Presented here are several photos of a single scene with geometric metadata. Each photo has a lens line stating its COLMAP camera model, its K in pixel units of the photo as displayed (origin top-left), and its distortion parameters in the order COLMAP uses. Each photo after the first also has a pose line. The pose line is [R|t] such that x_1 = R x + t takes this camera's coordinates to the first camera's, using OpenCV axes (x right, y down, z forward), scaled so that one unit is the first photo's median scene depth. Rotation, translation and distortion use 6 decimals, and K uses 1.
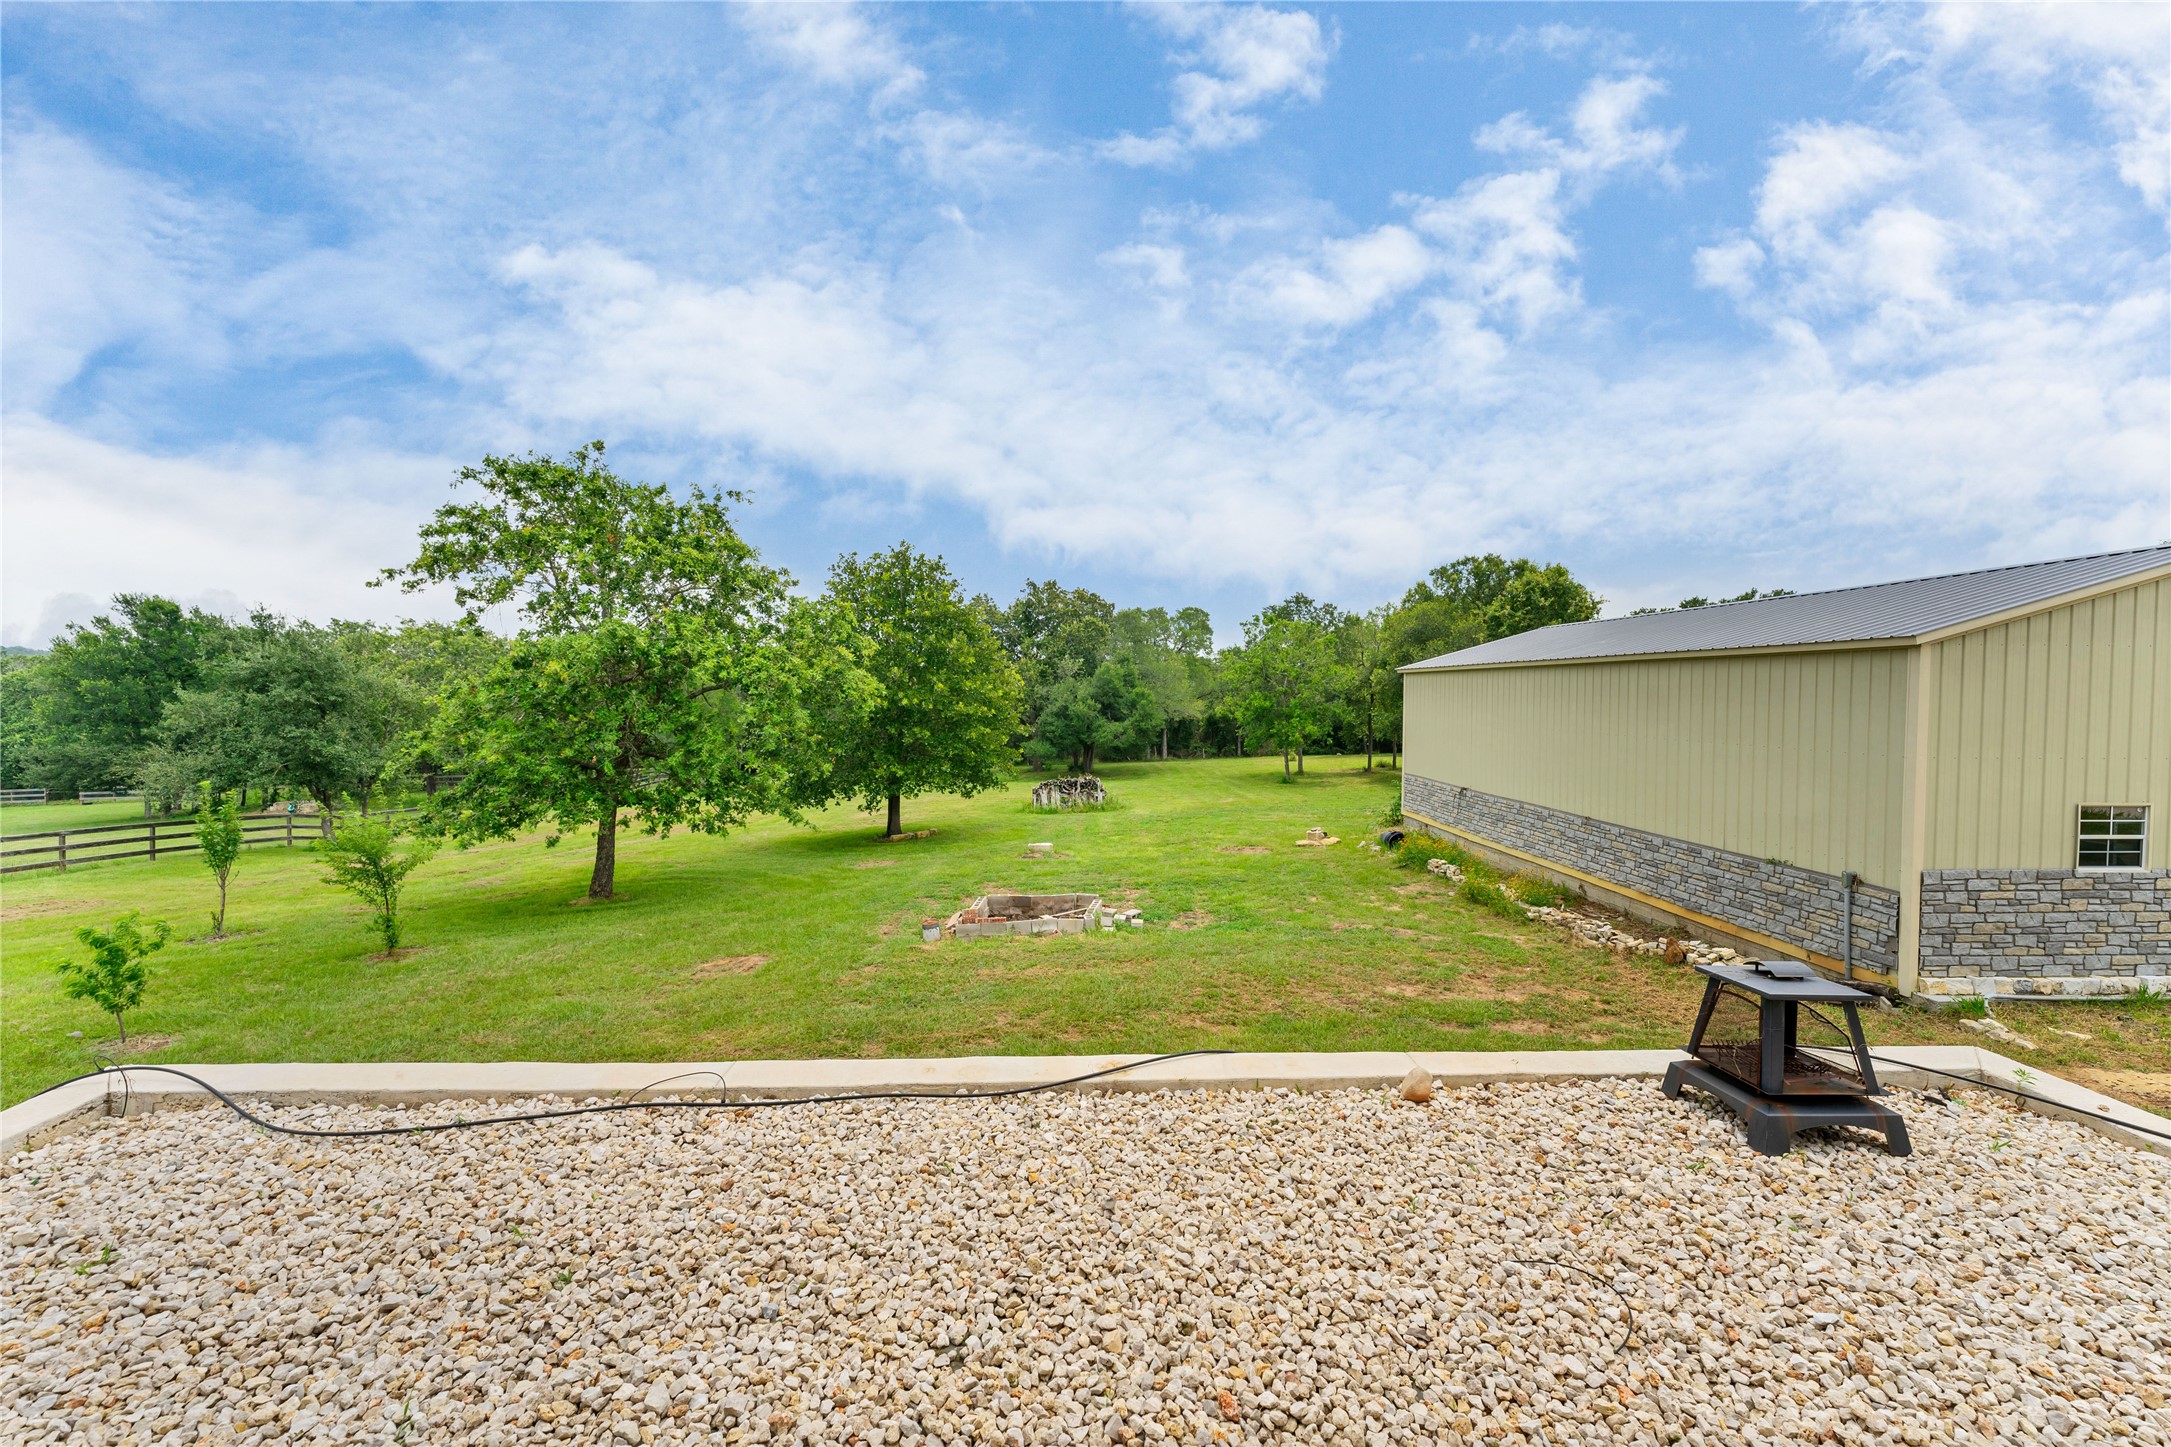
lens RADIAL K [[879.4, 0, 1100.2], [0, 879.4, 702.8], [0, 0, 1]] dist [-0.000356, -0.000216]
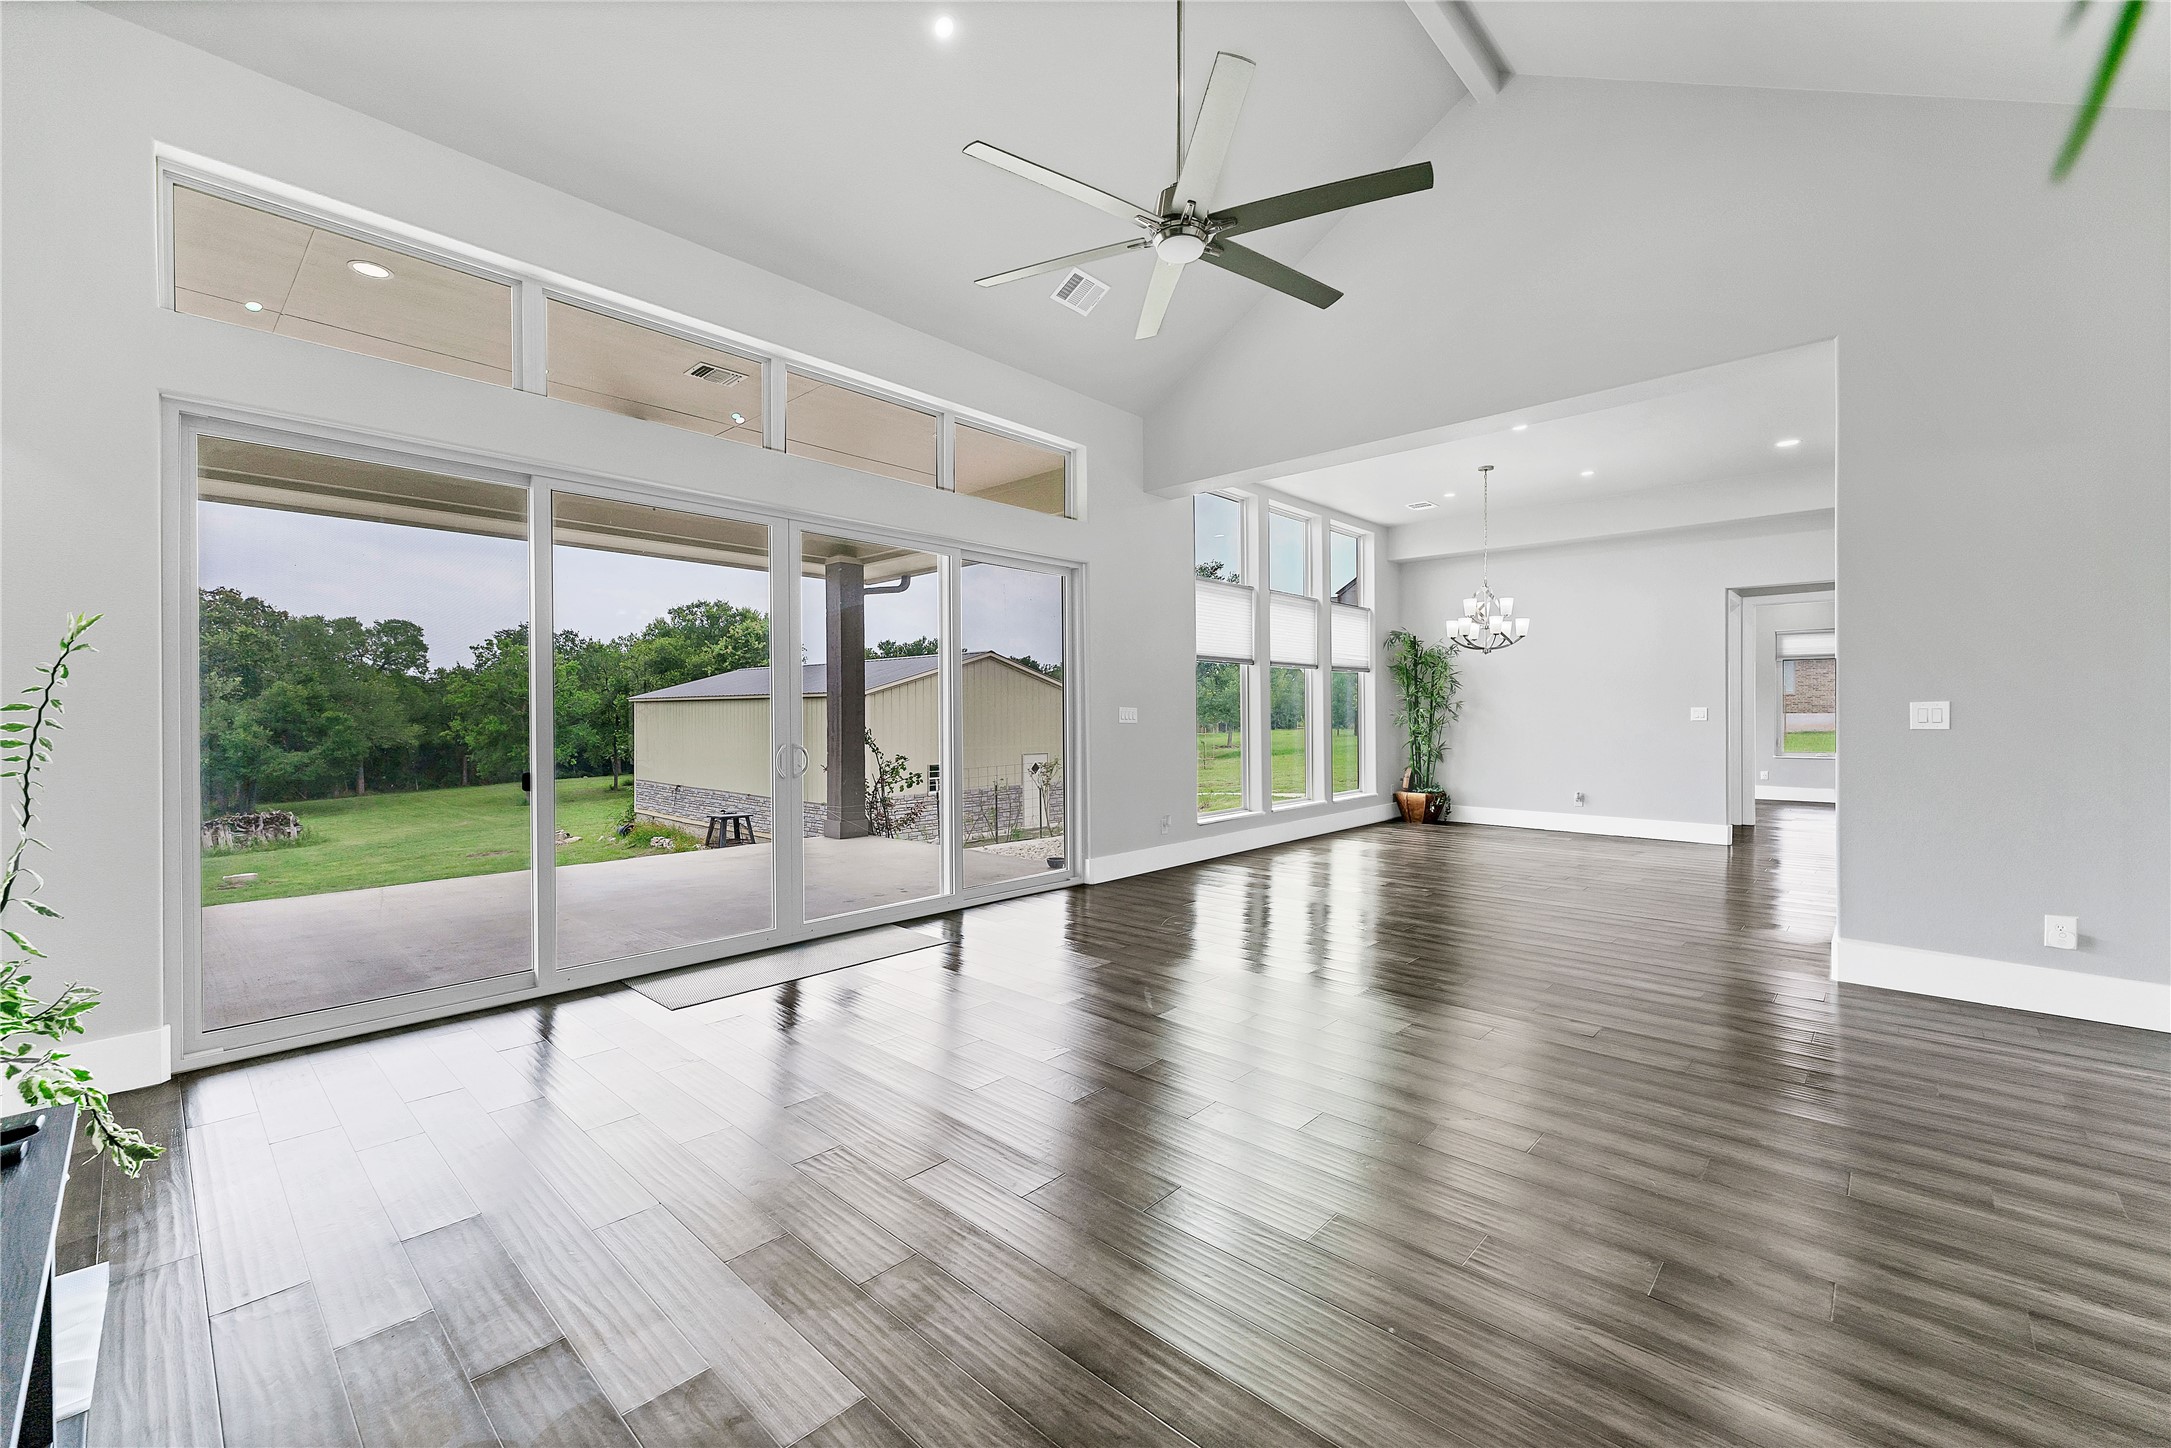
lens RADIAL K [[879.4, 0, 1082.6], [0, 879.4, 721.5], [0, 0, 1]] dist [-0.000356, -0.000216]
pose [[0.712610, -0.011357, 0.701468, -0.040807], [0.013211, 0.999909, 0.002768, 0.000031], [-0.701436, 0.007295, 0.712695, -0.170845]]
